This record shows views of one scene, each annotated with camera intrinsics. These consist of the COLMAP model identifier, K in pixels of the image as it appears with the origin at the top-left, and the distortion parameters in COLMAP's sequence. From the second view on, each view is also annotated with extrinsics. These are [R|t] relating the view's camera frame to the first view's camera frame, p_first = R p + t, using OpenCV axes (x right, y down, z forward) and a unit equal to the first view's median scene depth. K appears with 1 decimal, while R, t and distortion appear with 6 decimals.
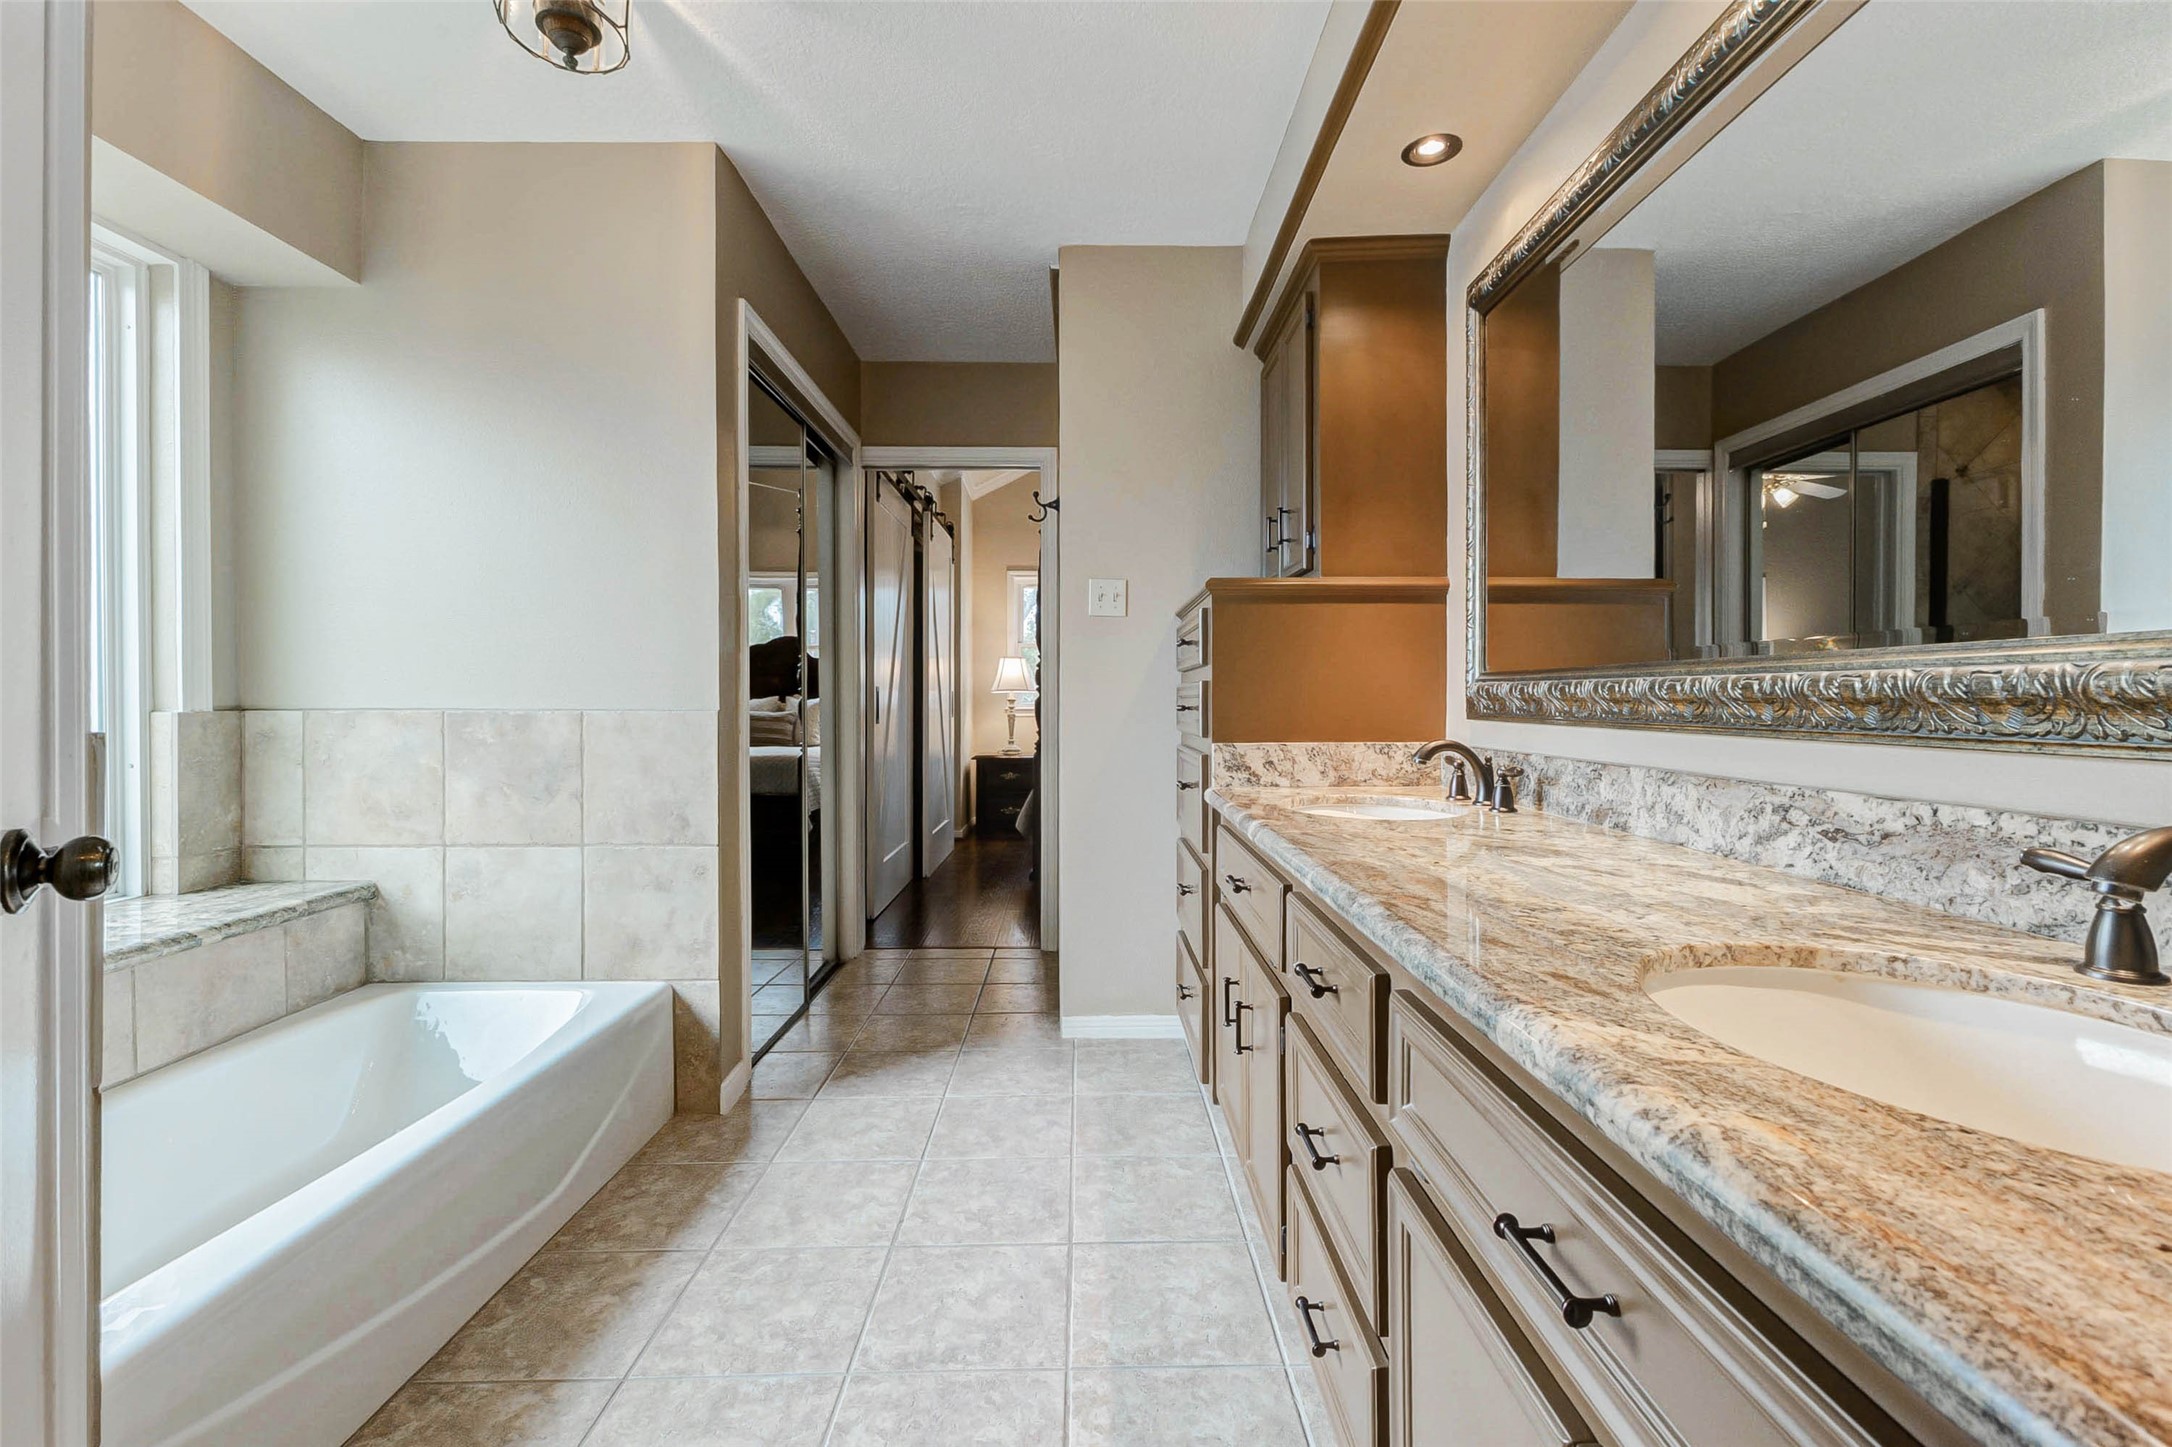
lens RADIAL K [[969.6, 0, 1085.9], [0, 969.6, 709.2], [0, 0, 1]] dist [0.000737, 0.000033]
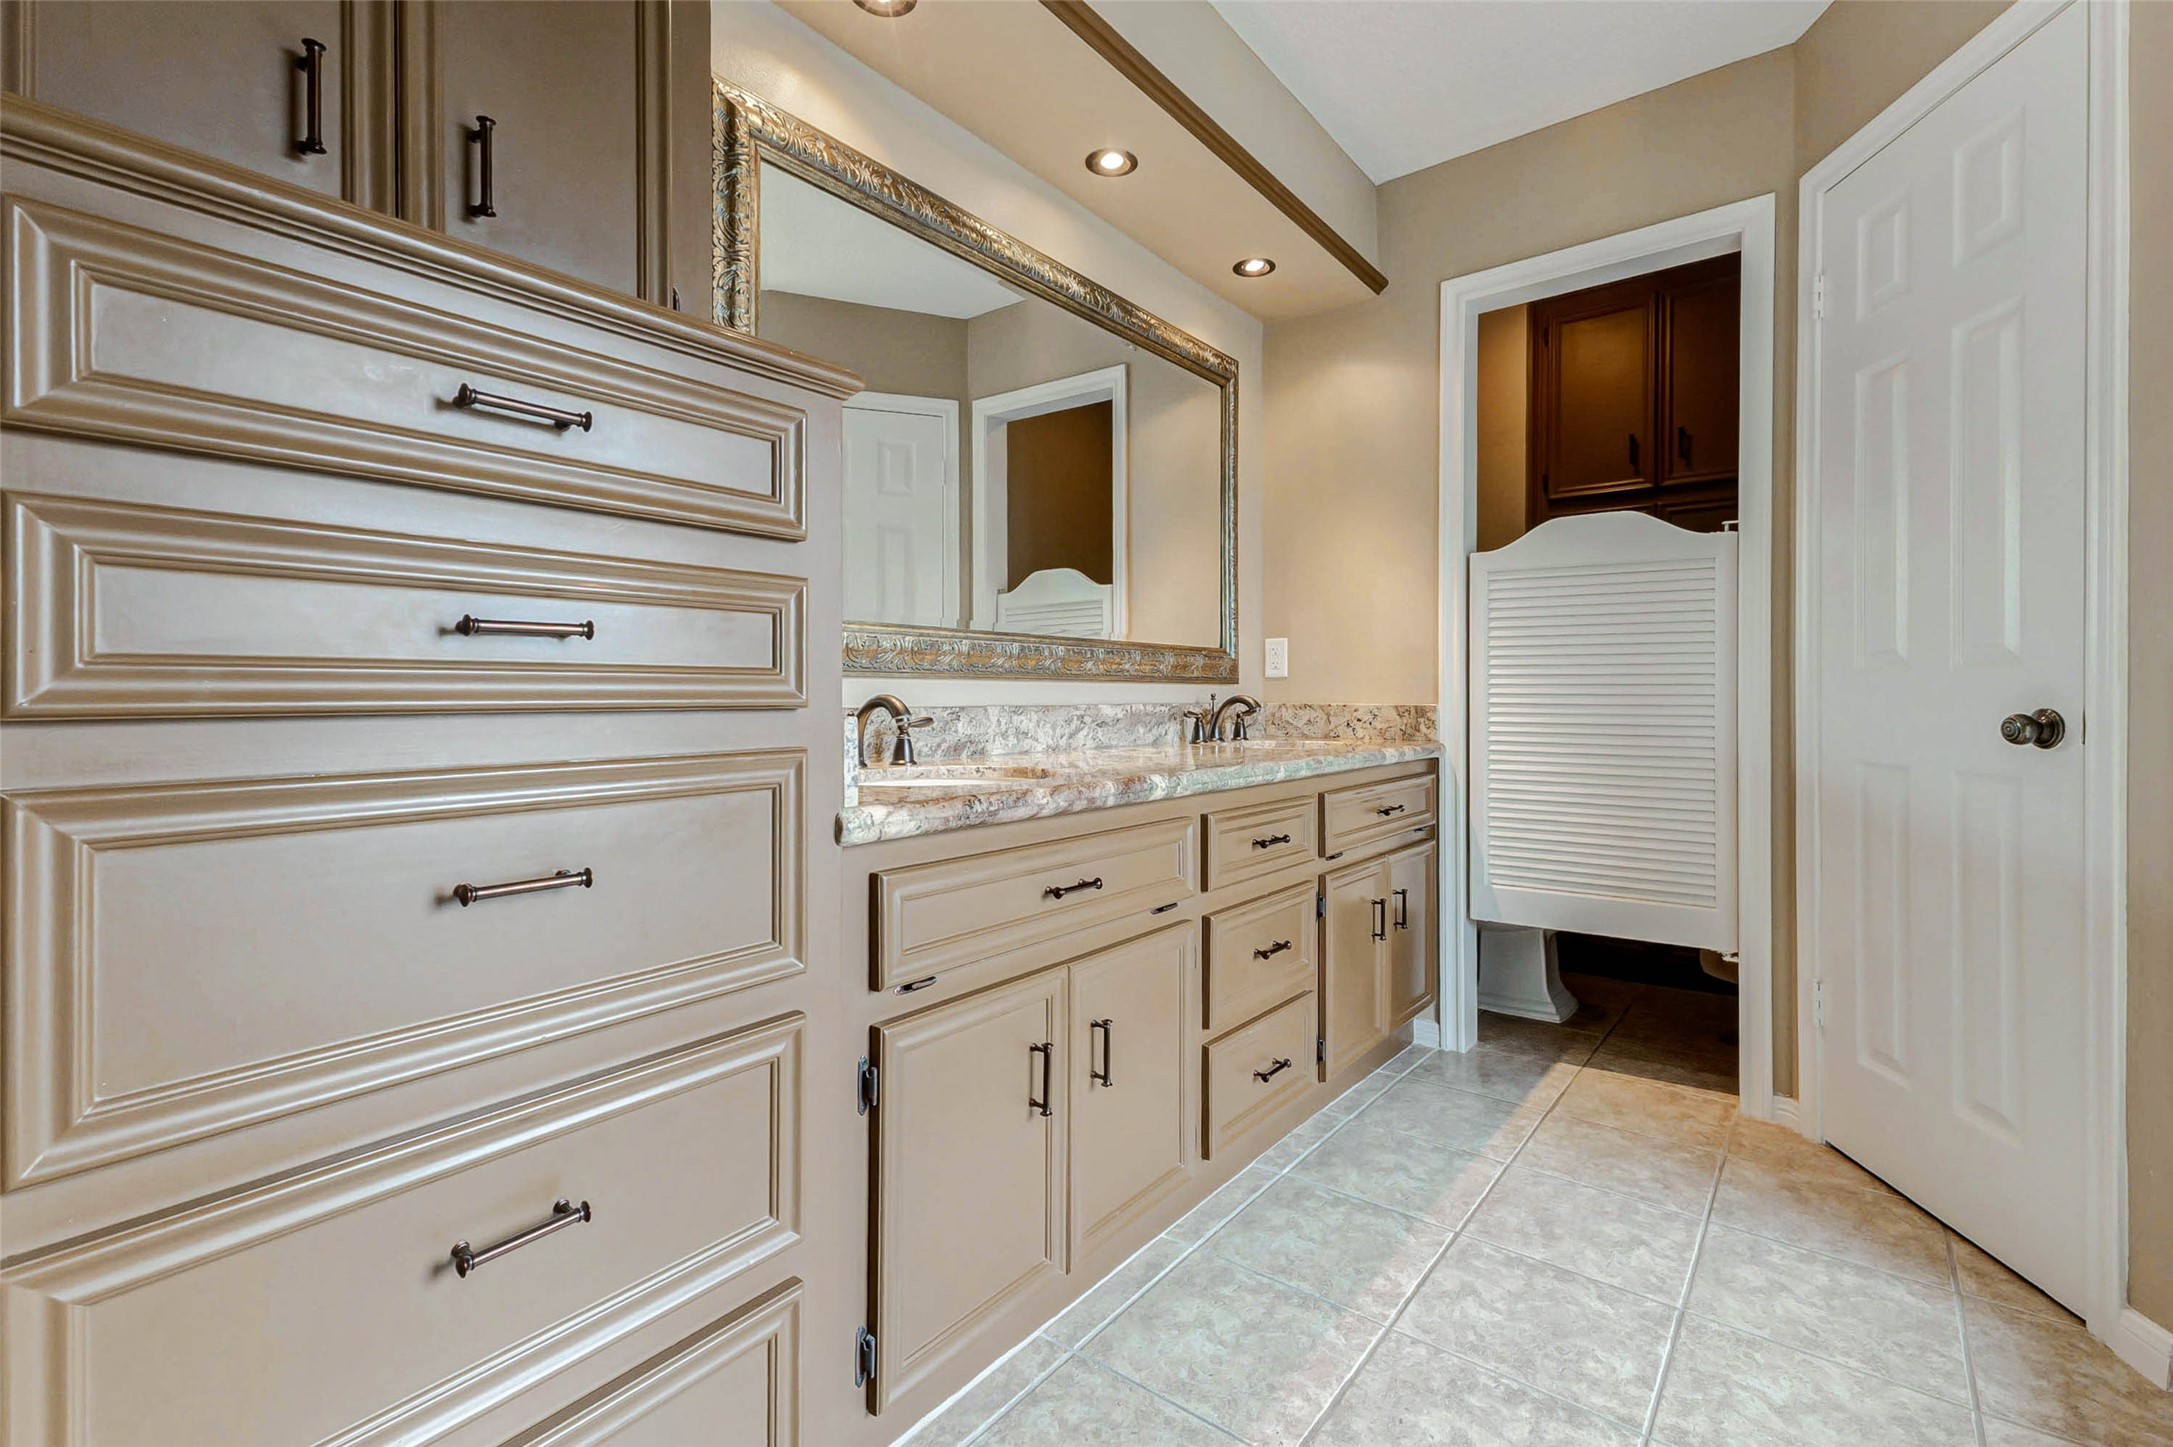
lens RADIAL K [[970.0, 0, 1082.9], [0, 970.0, 705.2], [0, 0, 1]] dist [0.000737, 0.000033]
pose [[-0.789874, -0.000013, 0.613270, -0.406635], [0.011859, 0.999813, 0.015295, 0.040425], [-0.613155, 0.019354, -0.789725, 2.114443]]
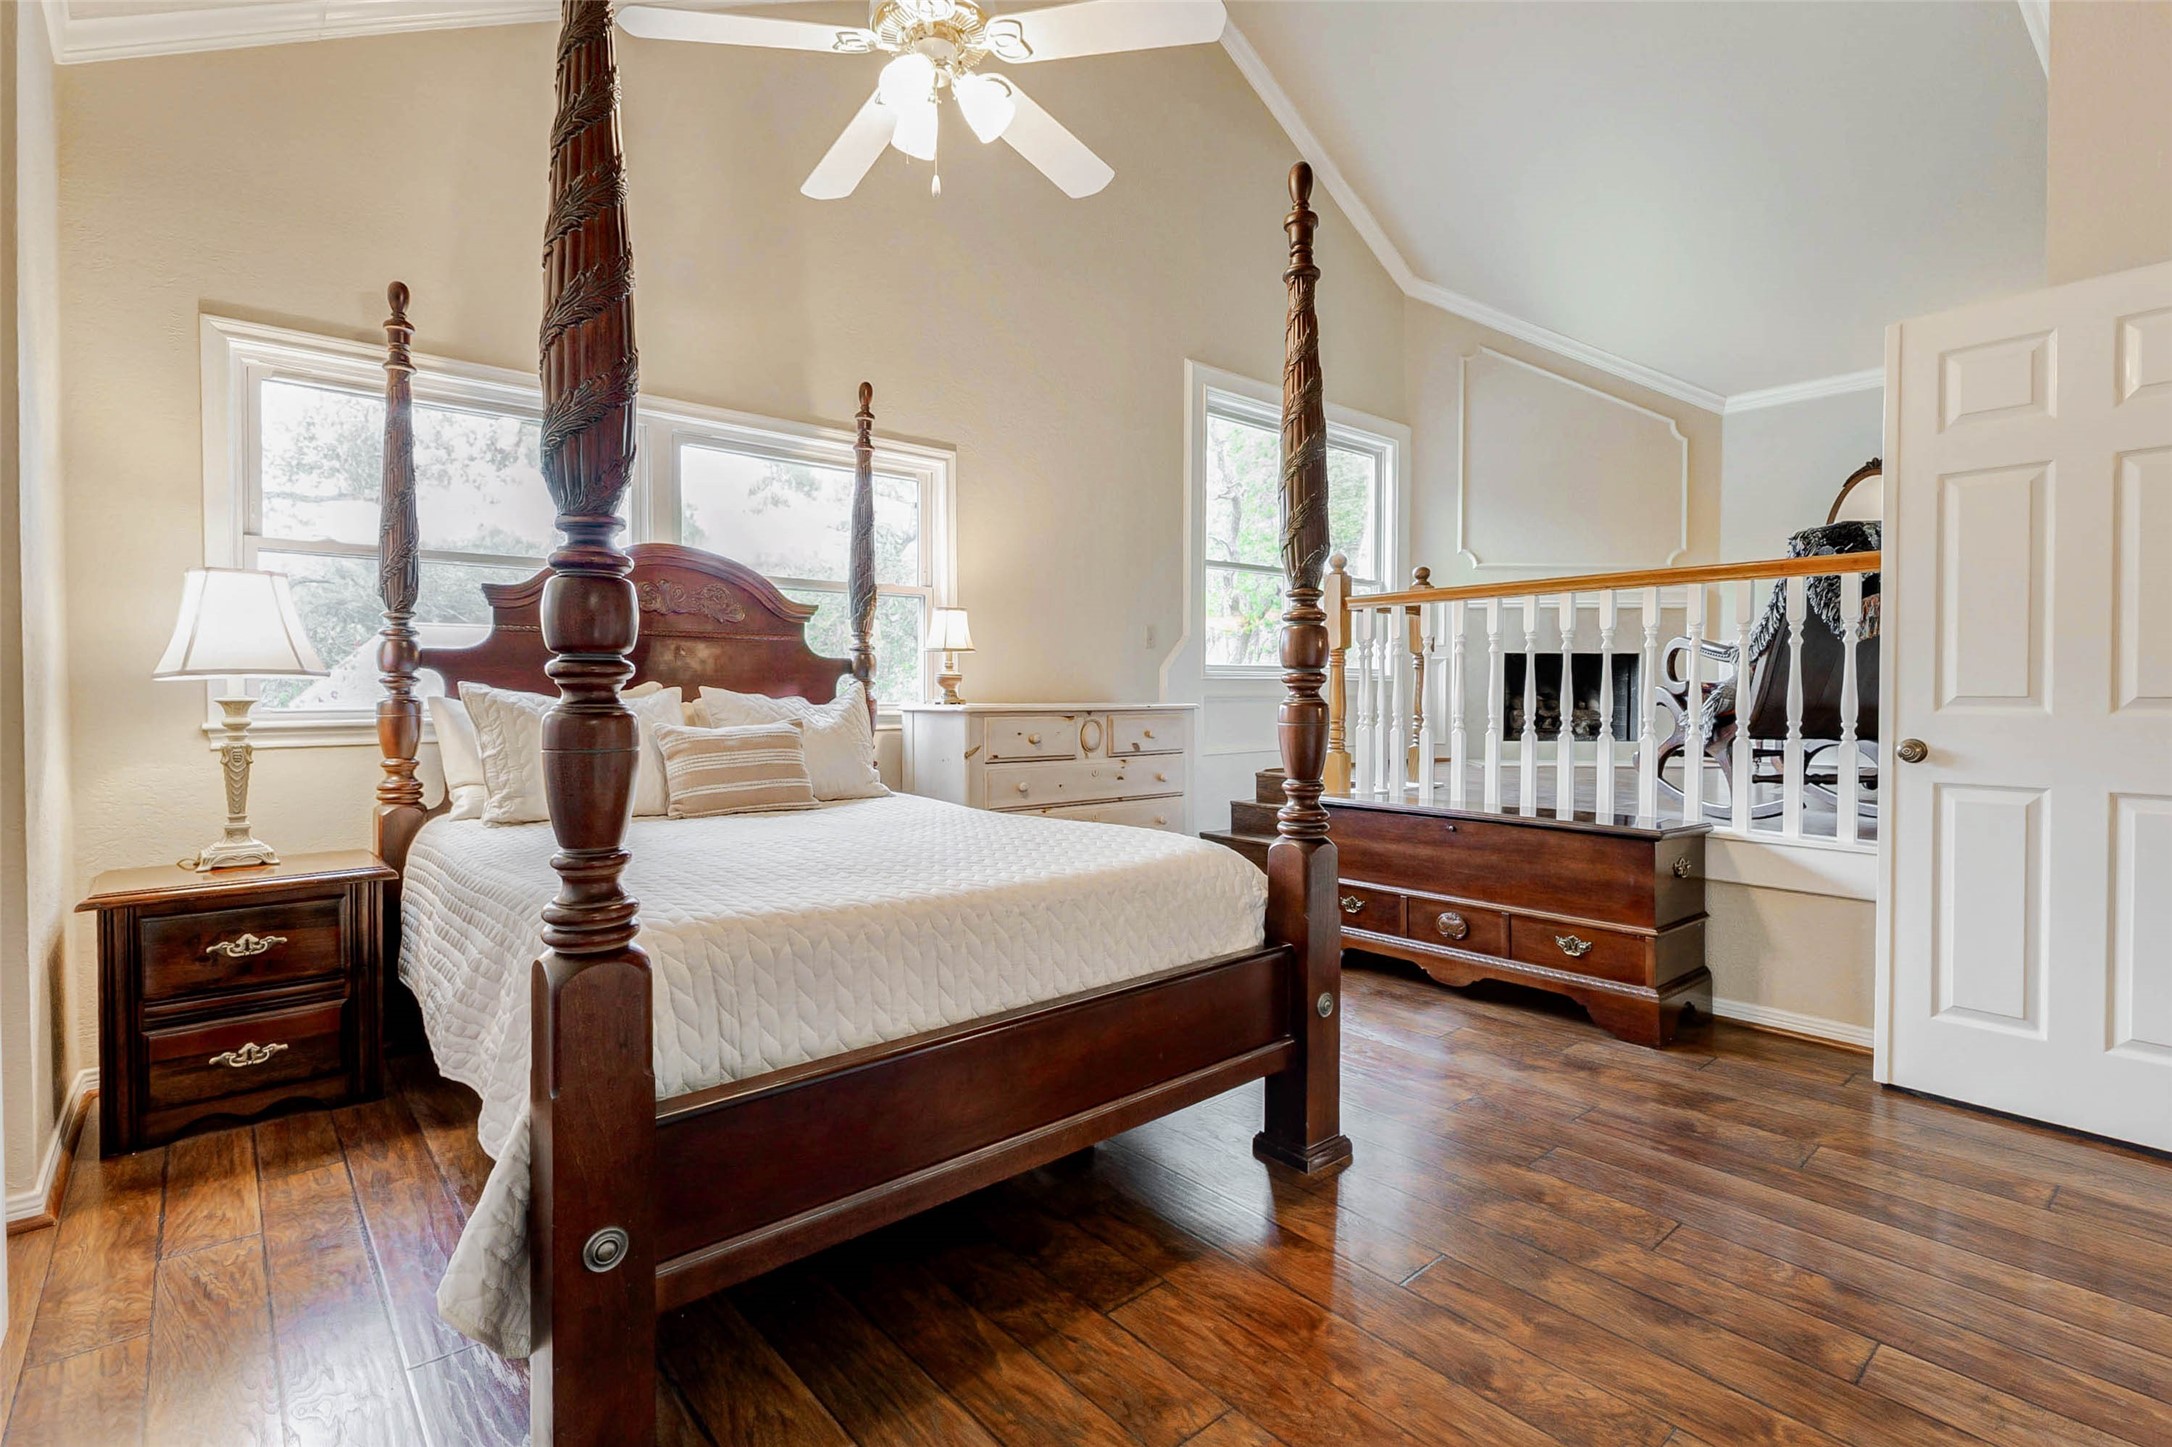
lens RADIAL K [[1026.6, 0, 1092.3], [0, 1026.6, 715.4], [0, 0, 1]] dist [0.002835, 0.000450]
pose [[0.761589, -0.001734, 0.648058, -0.087687], [0.000491, 0.999998, 0.002098, -0.005510], [-0.648060, -0.001280, 0.761588, 0.595097]]
